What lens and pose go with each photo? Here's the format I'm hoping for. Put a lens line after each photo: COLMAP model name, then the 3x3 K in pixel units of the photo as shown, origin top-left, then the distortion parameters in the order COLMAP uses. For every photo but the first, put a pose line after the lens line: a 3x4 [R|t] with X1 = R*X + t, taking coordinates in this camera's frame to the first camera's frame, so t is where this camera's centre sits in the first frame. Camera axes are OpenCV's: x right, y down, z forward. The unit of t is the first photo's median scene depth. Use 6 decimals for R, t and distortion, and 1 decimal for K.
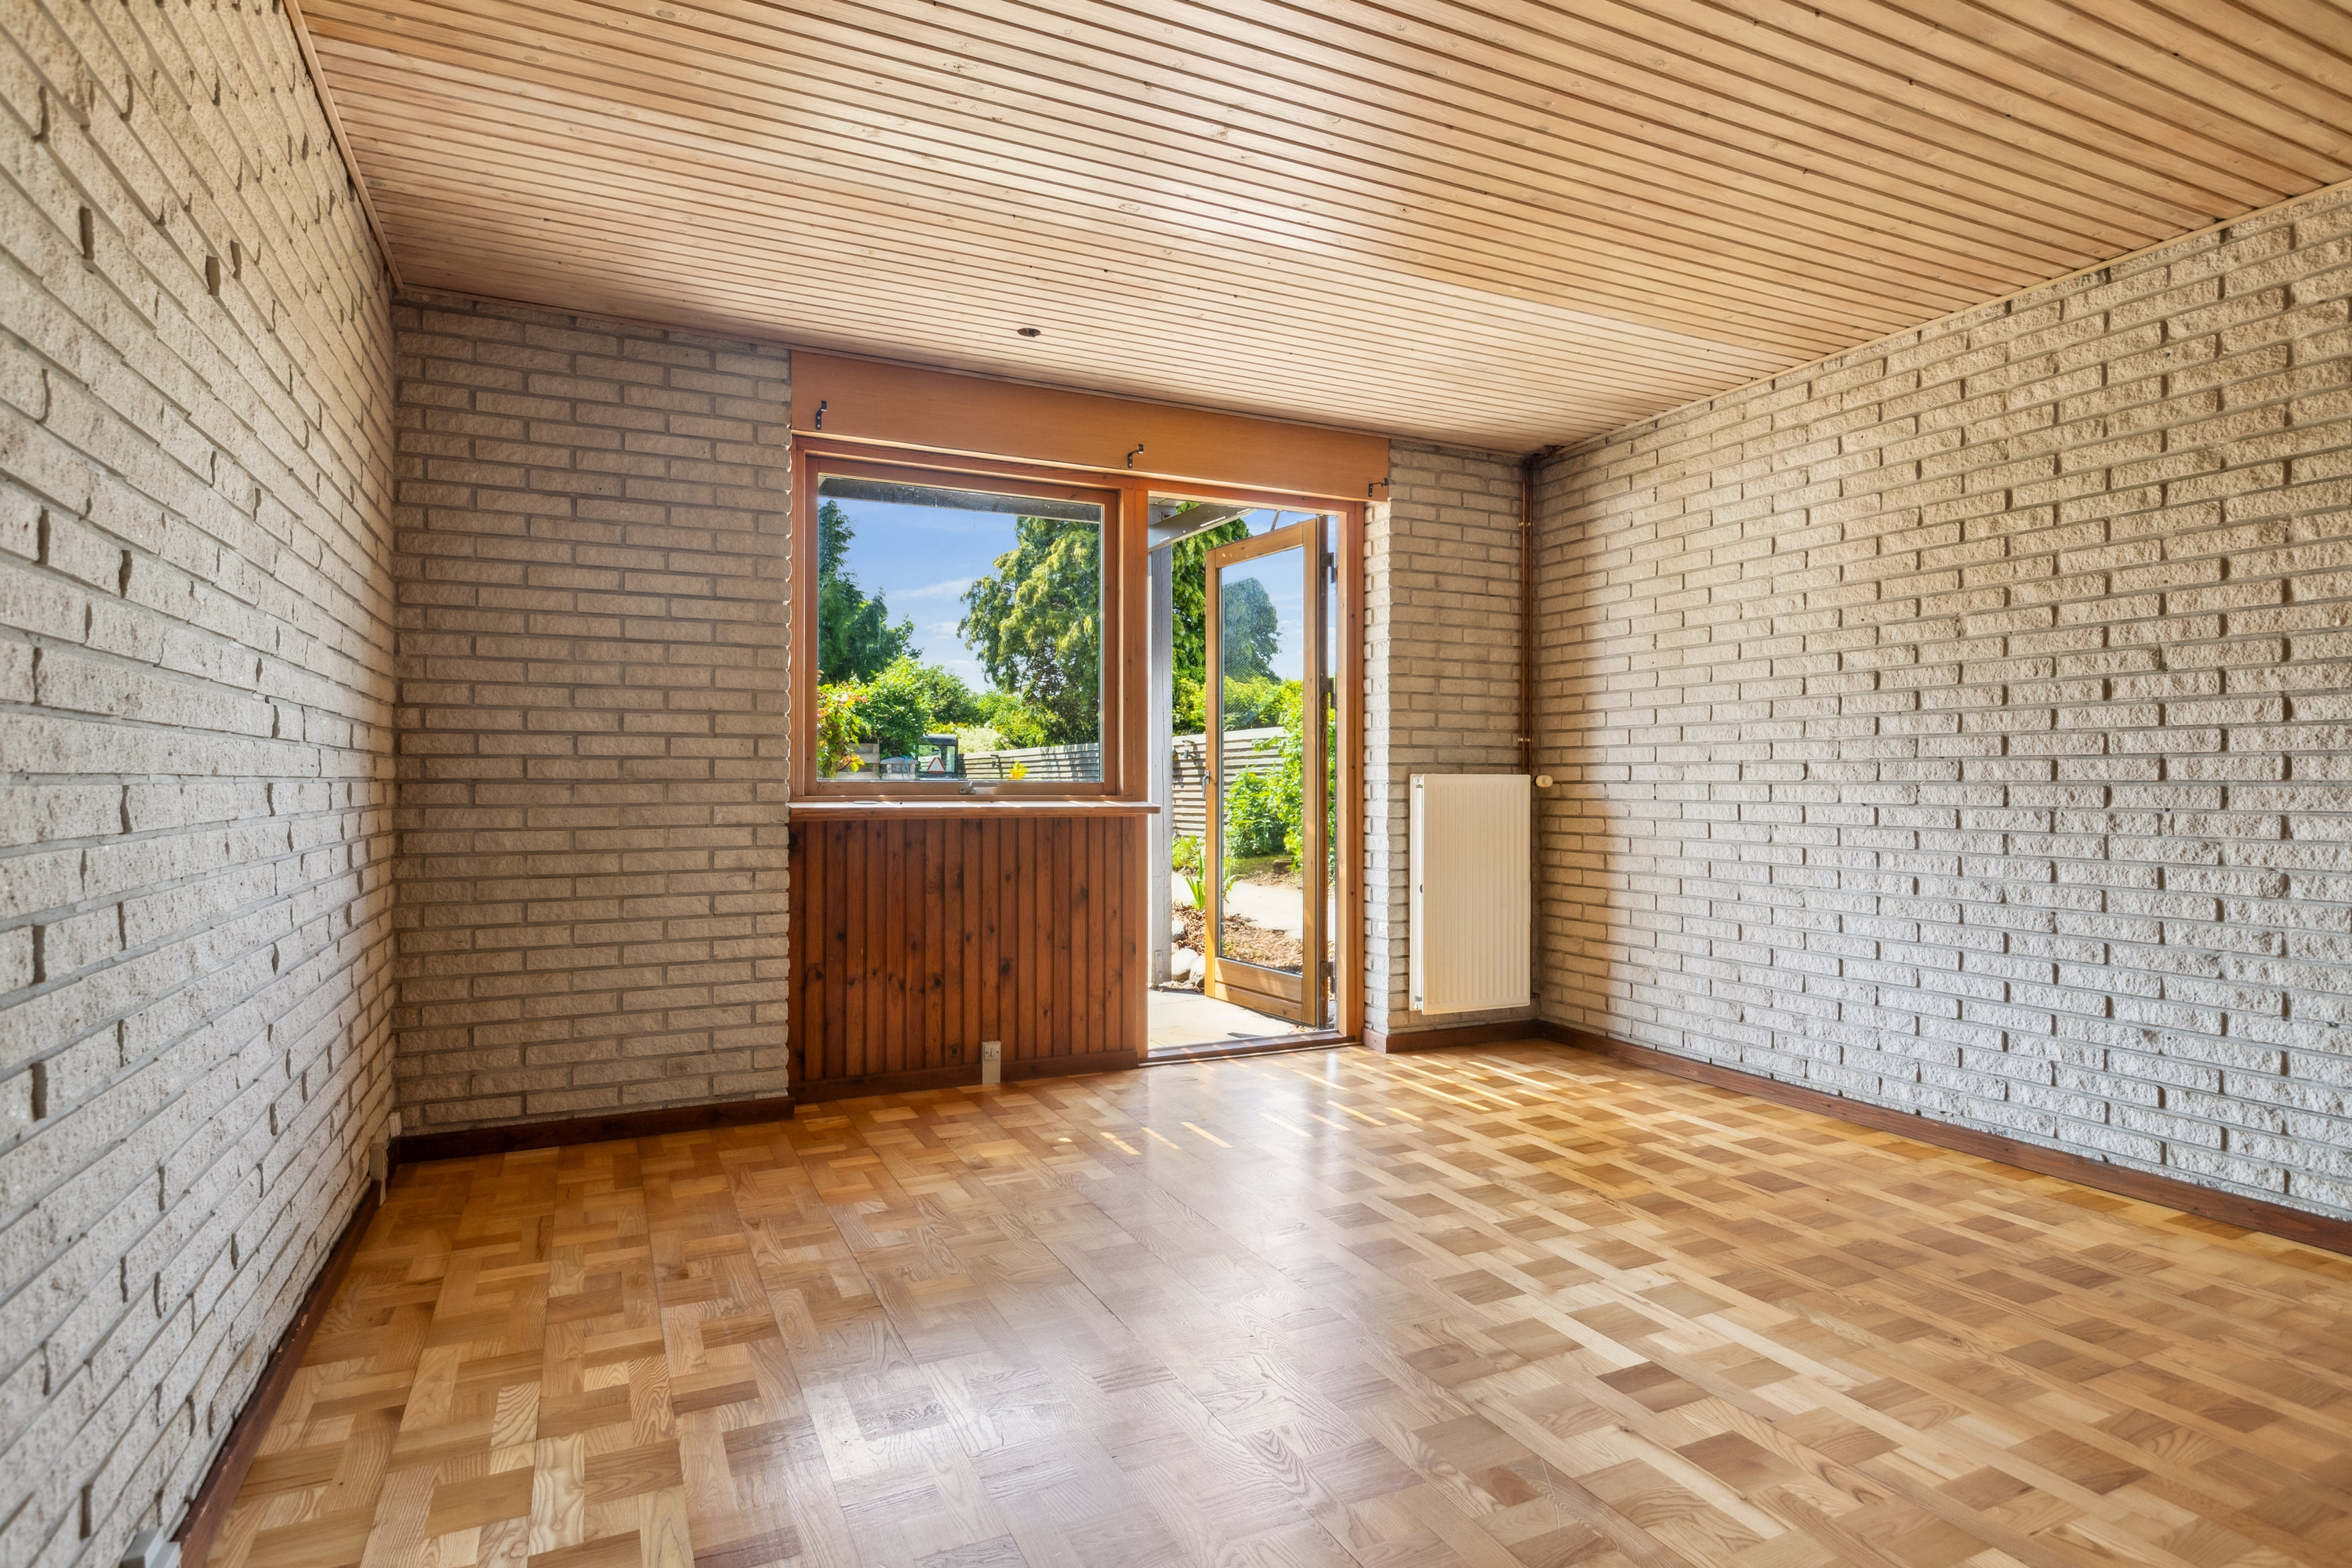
lens RADIAL K [[1214.4, 0, 1158.3], [0, 1214.4, 777.3], [0, 0, 1]] dist [-0.001516, -0.000207]
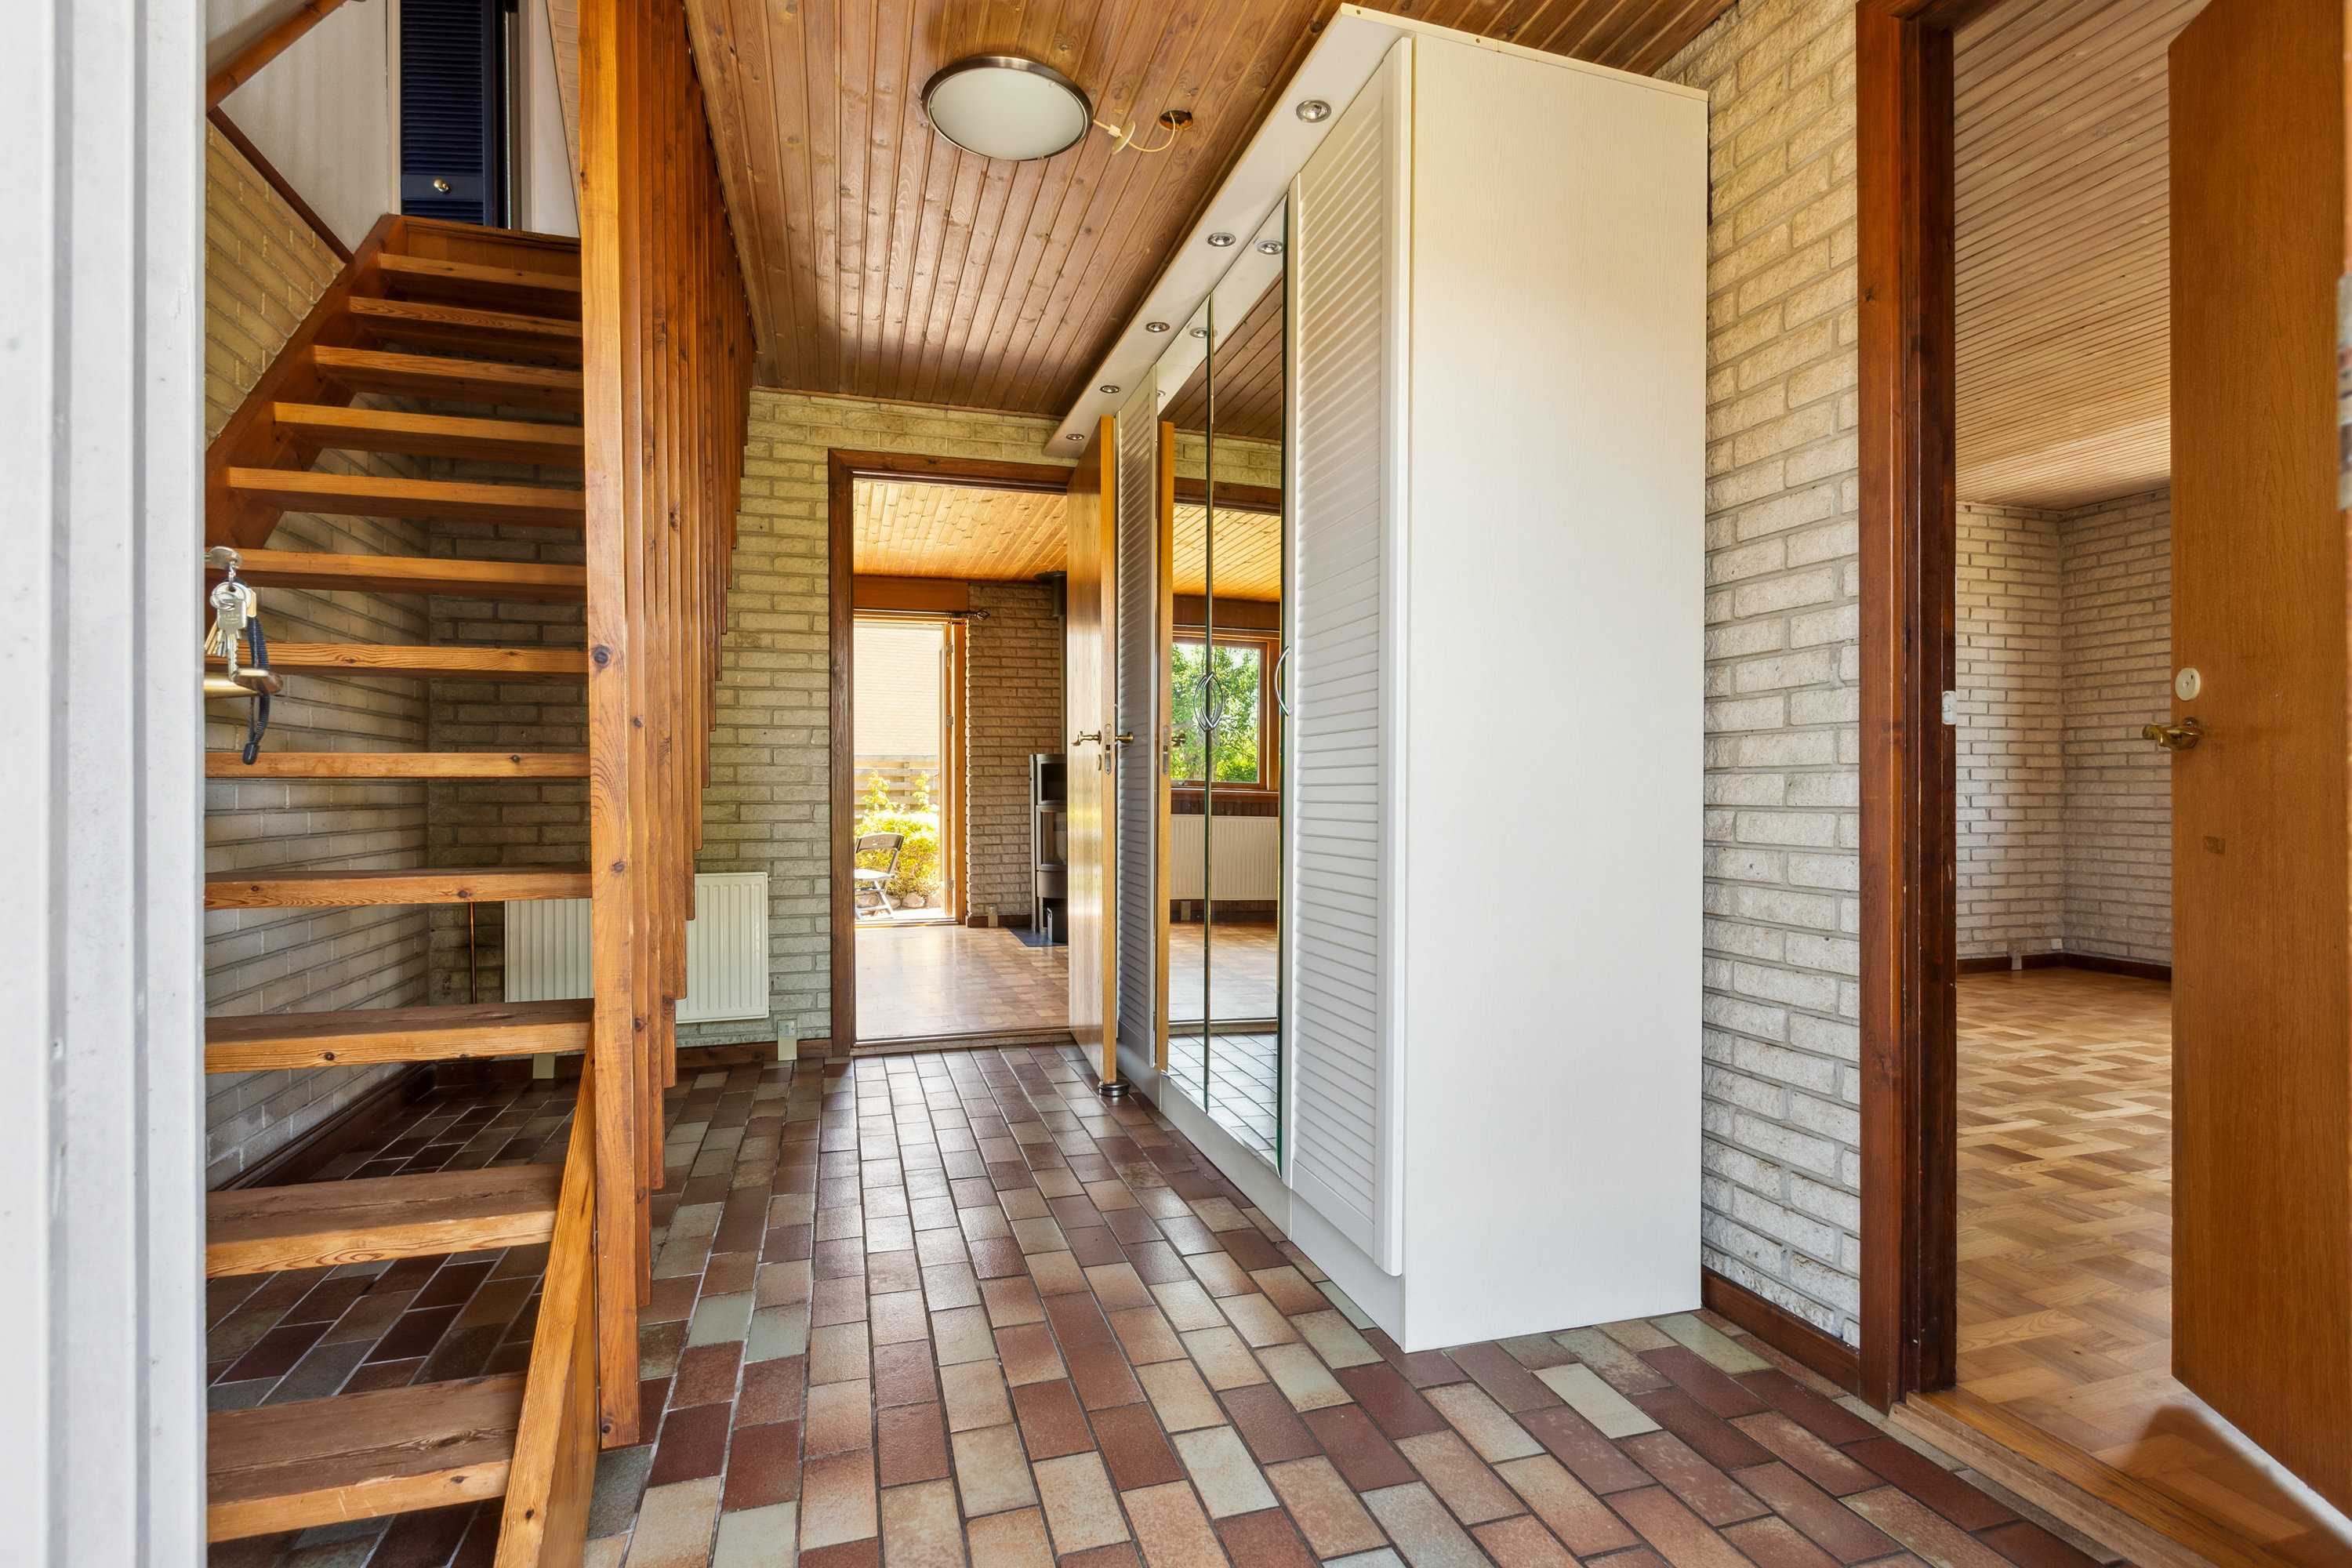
lens RADIAL K [[1116.1, 0, 1173.1], [0, 1116.1, 783.6], [0, 0, 1]] dist [-0.000268, -0.002521]
pose [[-0.136794, -0.003446, -0.990594, 1.212221], [0.003680, 0.999985, -0.003987, 0.026775], [0.990593, -0.004191, -0.136779, -0.147035]]
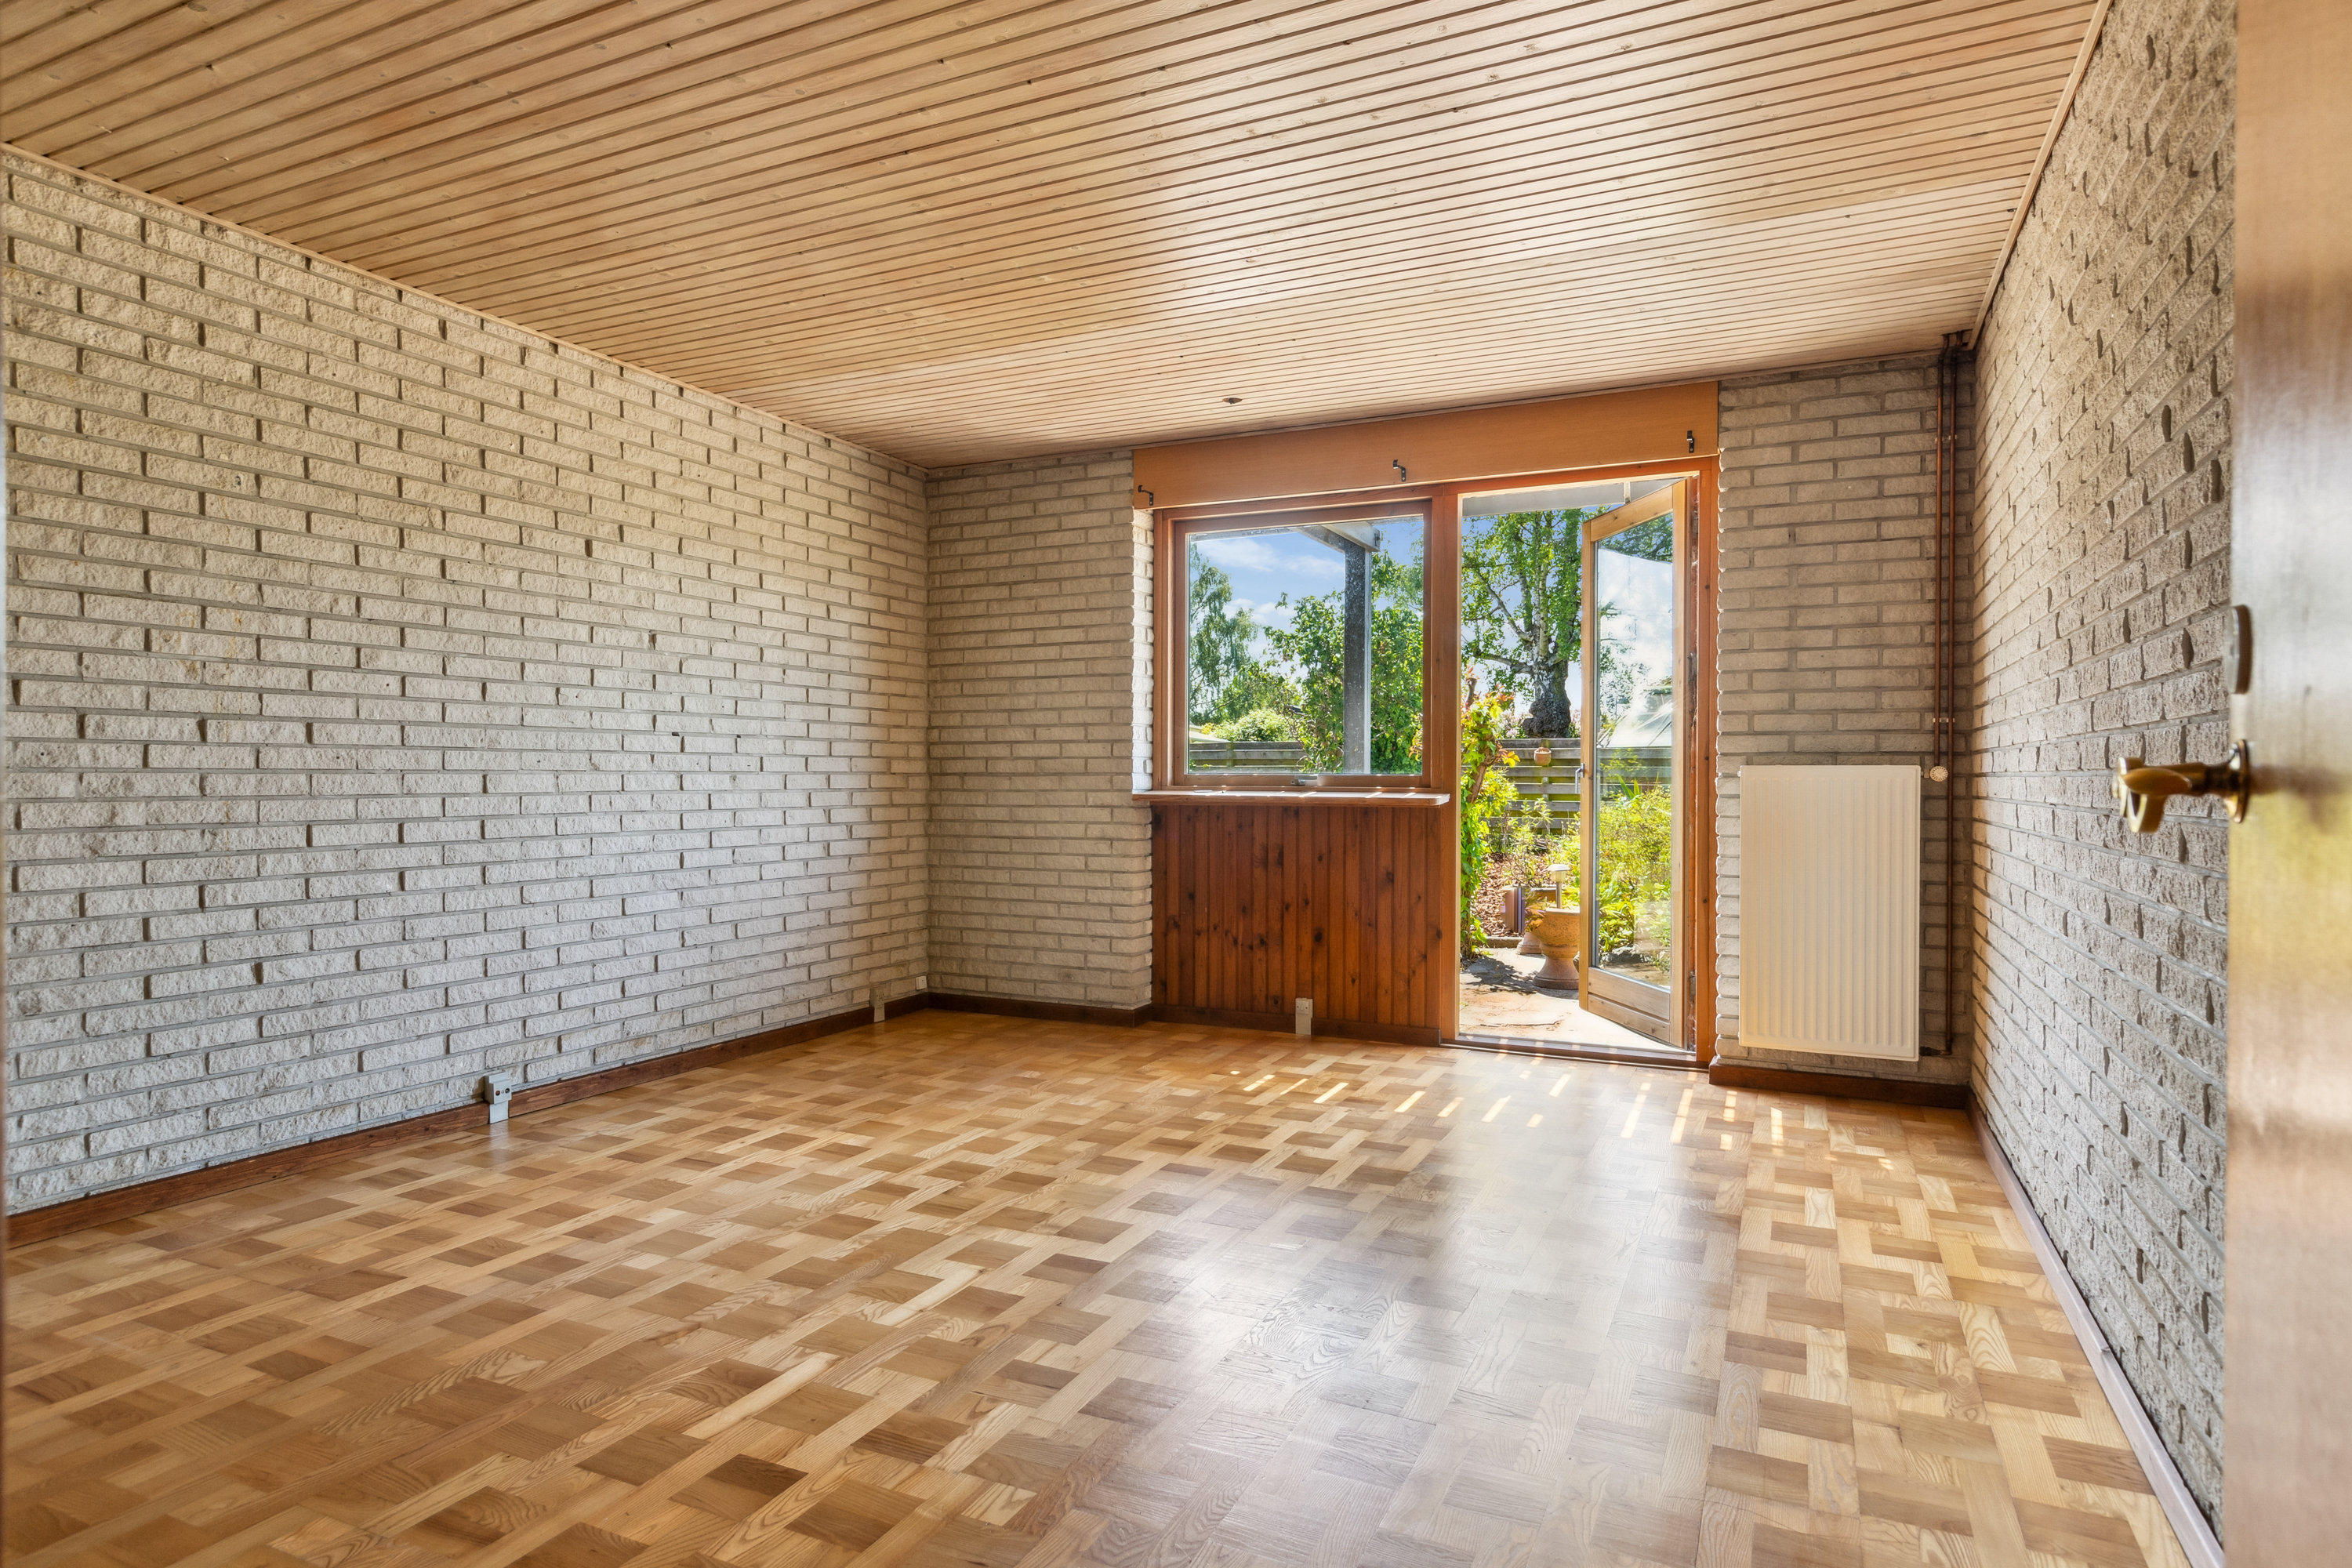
lens RADIAL K [[1254.3, 0, 1186.7], [0, 1254.3, 783.3], [0, 0, 1]] dist [0.003431, 0.001107]
pose [[0.645189, 0.003431, -0.764015, 0.813408], [0.000976, 0.999985, 0.005314, 0.006114], [0.764022, -0.004174, 0.645176, 0.161318]]
